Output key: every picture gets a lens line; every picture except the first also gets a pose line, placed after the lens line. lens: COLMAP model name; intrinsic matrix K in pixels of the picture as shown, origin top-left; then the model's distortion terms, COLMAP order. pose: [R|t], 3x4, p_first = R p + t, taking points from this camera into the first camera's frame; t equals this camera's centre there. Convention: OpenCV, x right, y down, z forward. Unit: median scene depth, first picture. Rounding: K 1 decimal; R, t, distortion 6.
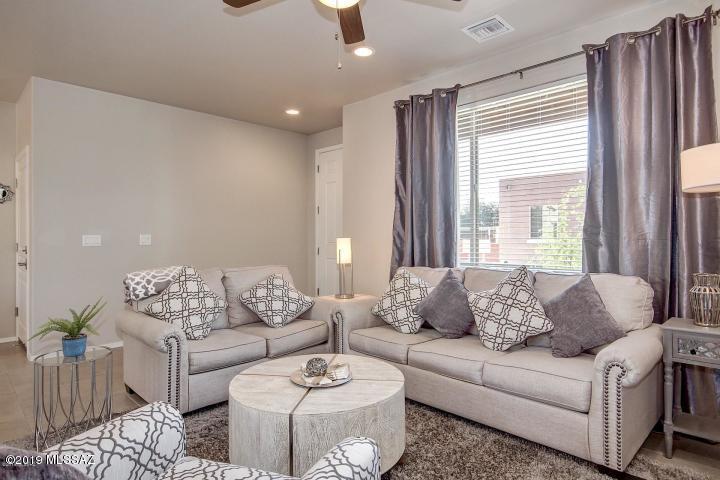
lens RADIAL K [[412.5, 0, 360.0], [0, 412.5, 240.0], [0, 0, 1]] dist [0.004298, 0.001241]
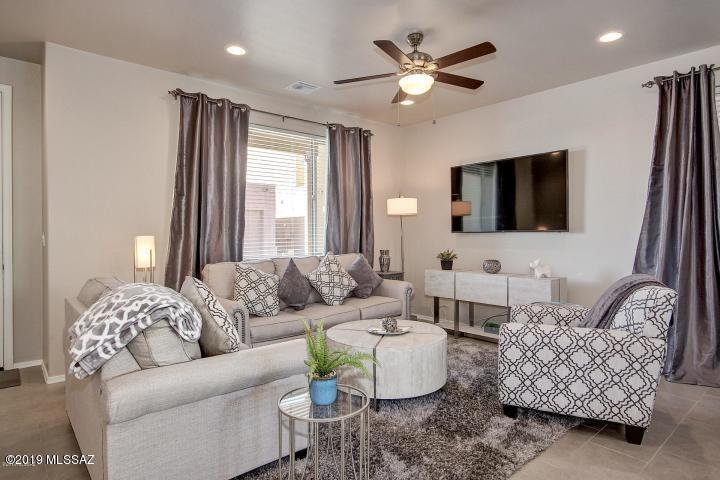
lens RADIAL K [[412.5, 0, 360.0], [0, 412.5, 240.0], [0, 0, 1]] dist [0.004298, 0.001241]
pose [[0.064401, -0.011571, 0.997857, -0.974469], [0.006904, 0.999914, 0.011149, -0.001578], [-0.997900, 0.006171, 0.064475, 0.632796]]
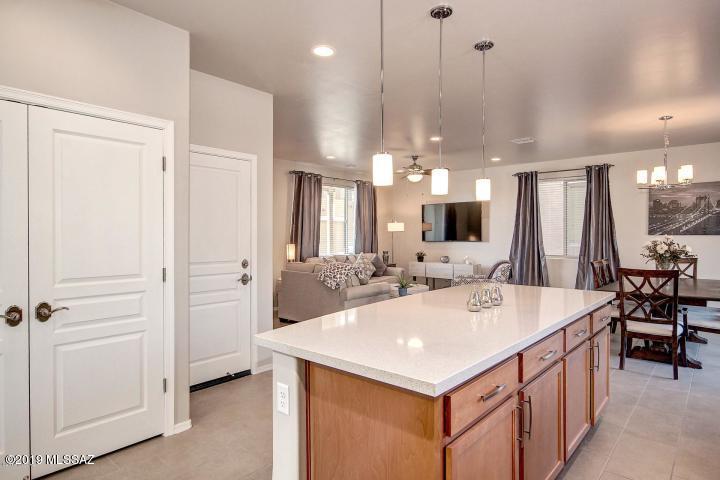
lens RADIAL K [[412.5, 0, 360.0], [0, 412.5, 240.0], [0, 0, 1]] dist [0.004298, 0.001241]
pose [[-0.074954, -0.006080, 0.997168, -2.120155], [0.005590, 0.999963, 0.006517, -0.038197], [-0.997171, 0.006063, -0.074918, 1.005286]]
